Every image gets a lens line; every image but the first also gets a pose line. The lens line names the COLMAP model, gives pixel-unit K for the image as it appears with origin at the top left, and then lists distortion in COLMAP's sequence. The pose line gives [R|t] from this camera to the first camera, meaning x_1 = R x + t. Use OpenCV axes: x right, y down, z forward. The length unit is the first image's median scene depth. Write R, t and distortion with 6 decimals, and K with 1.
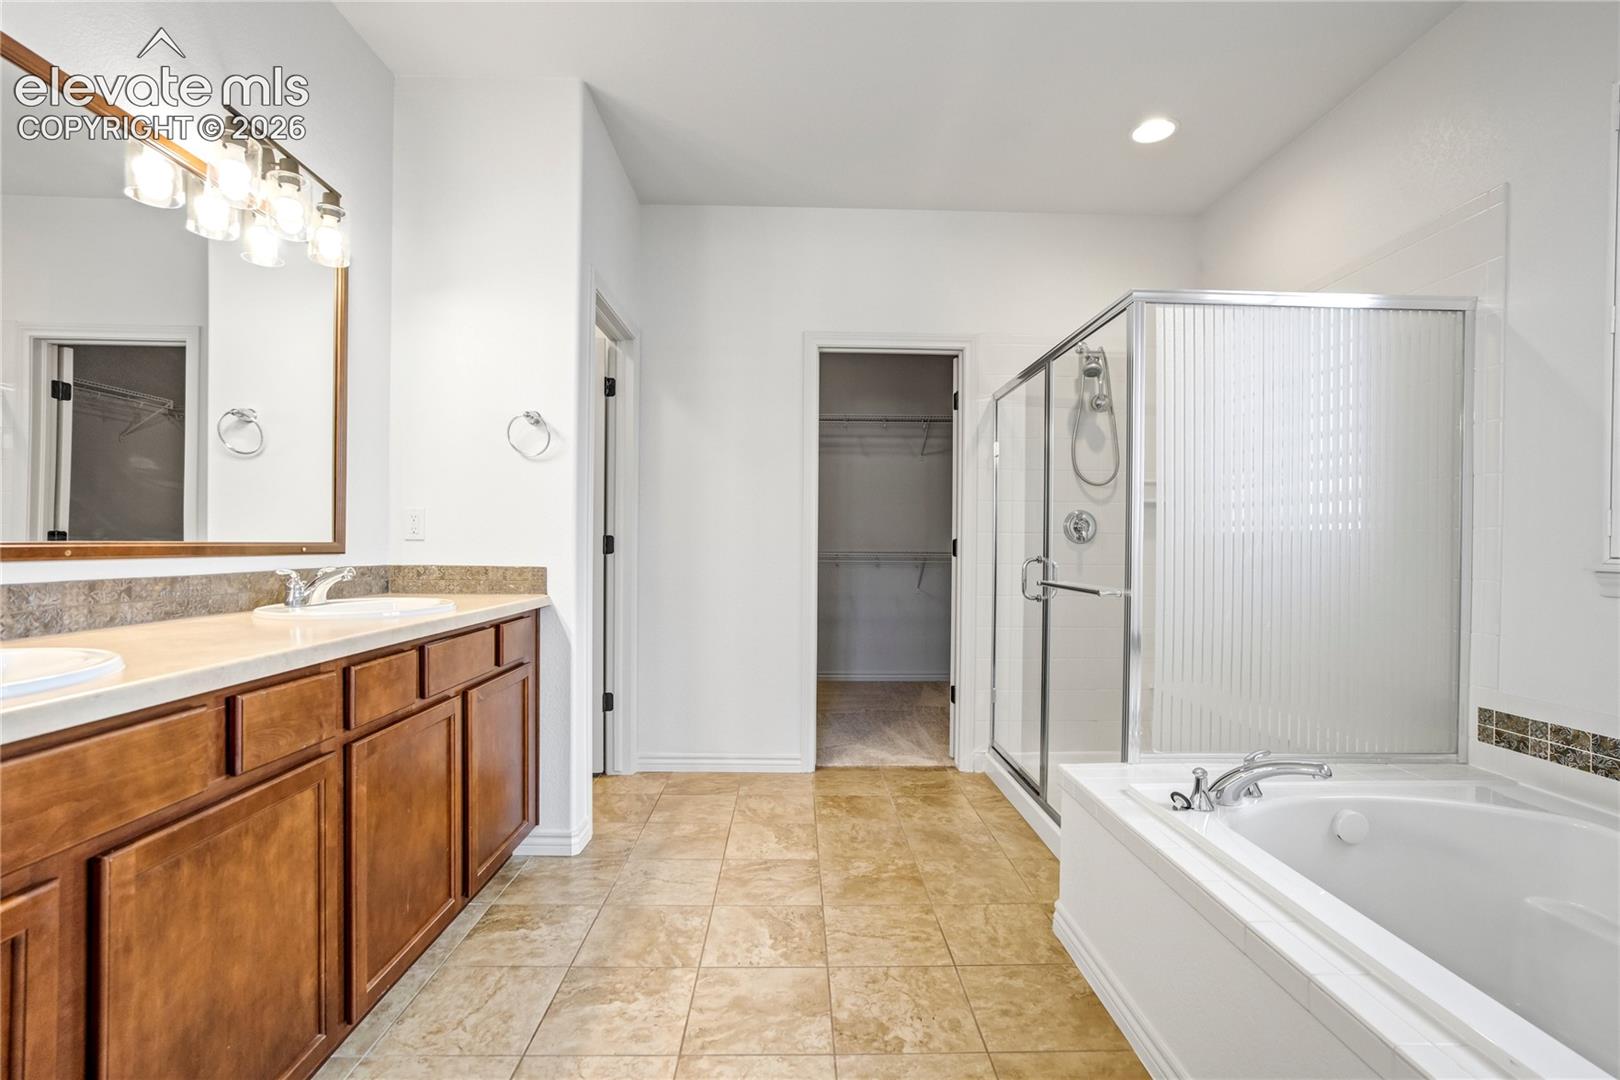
lens RADIAL K [[743.3, 0, 812.1], [0, 743.3, 543.0], [0, 0, 1]] dist [-0.025594, 0.009120]
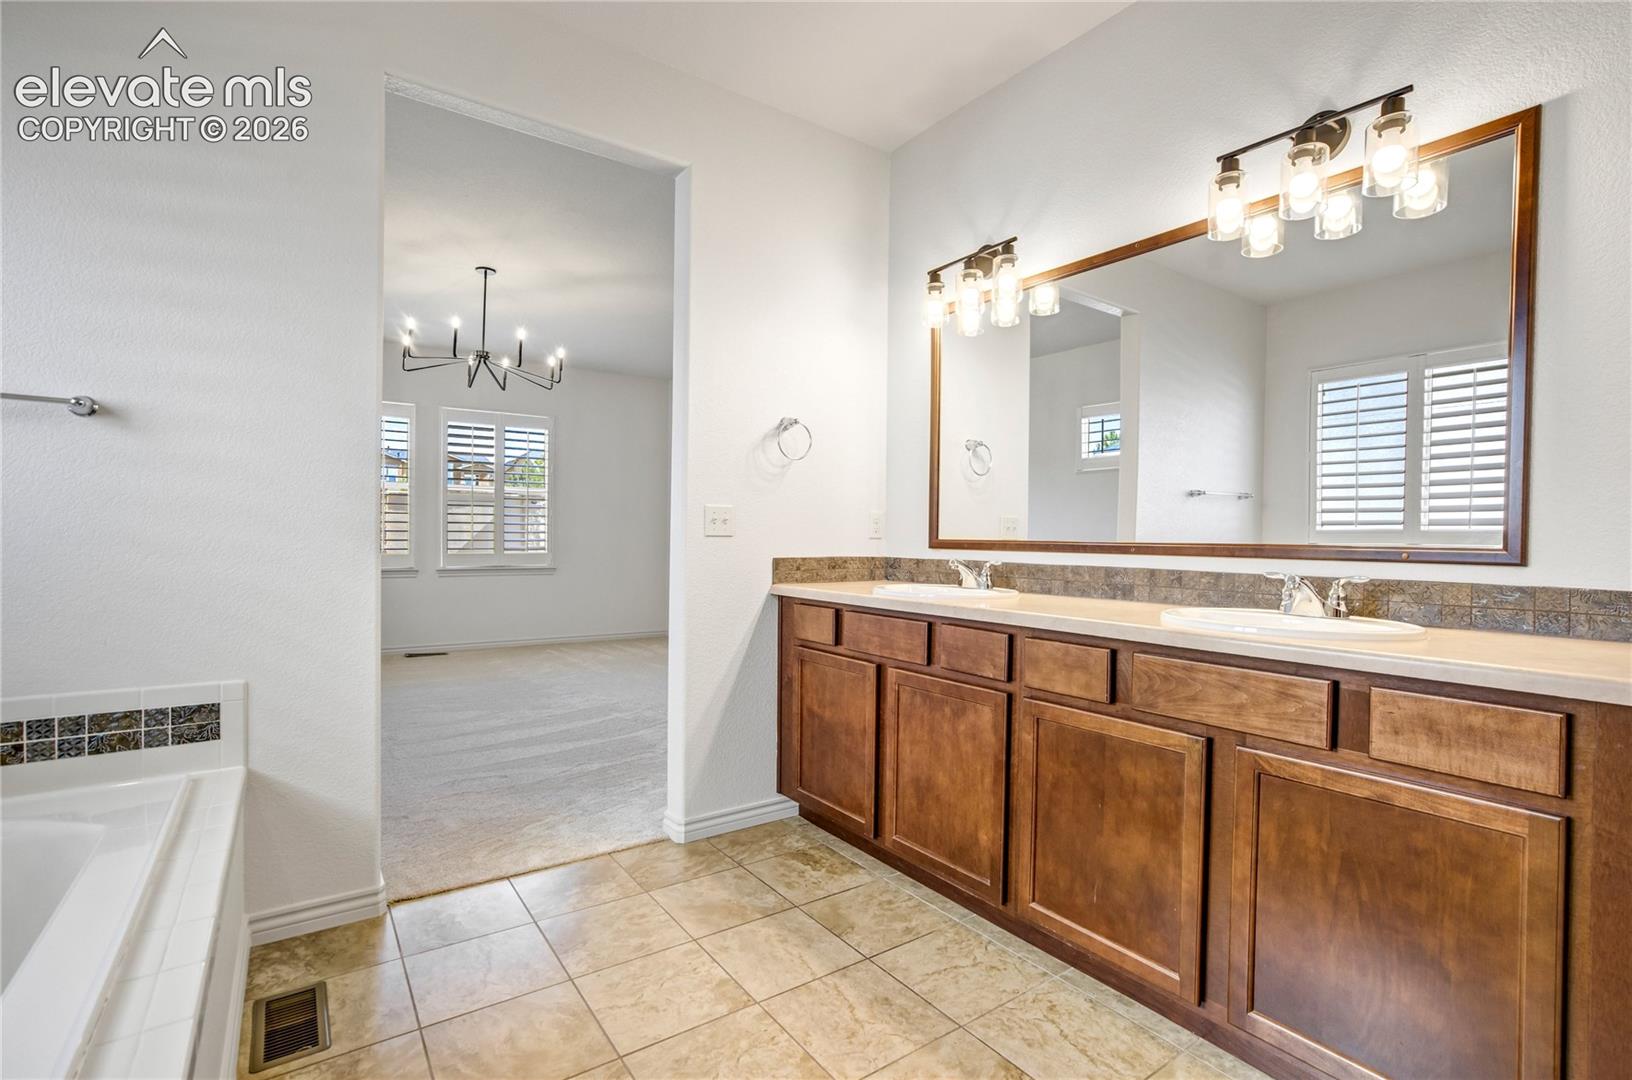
lens RADIAL K [[748.8, 0, 817.0], [0, 748.8, 537.2], [0, 0, 1]] dist [-0.025594, 0.009120]
pose [[-0.829837, -0.013766, -0.557836, 0.404468], [-0.016056, 0.999871, -0.000790, -0.000840], [0.557774, 0.008301, -0.829951, 1.861964]]
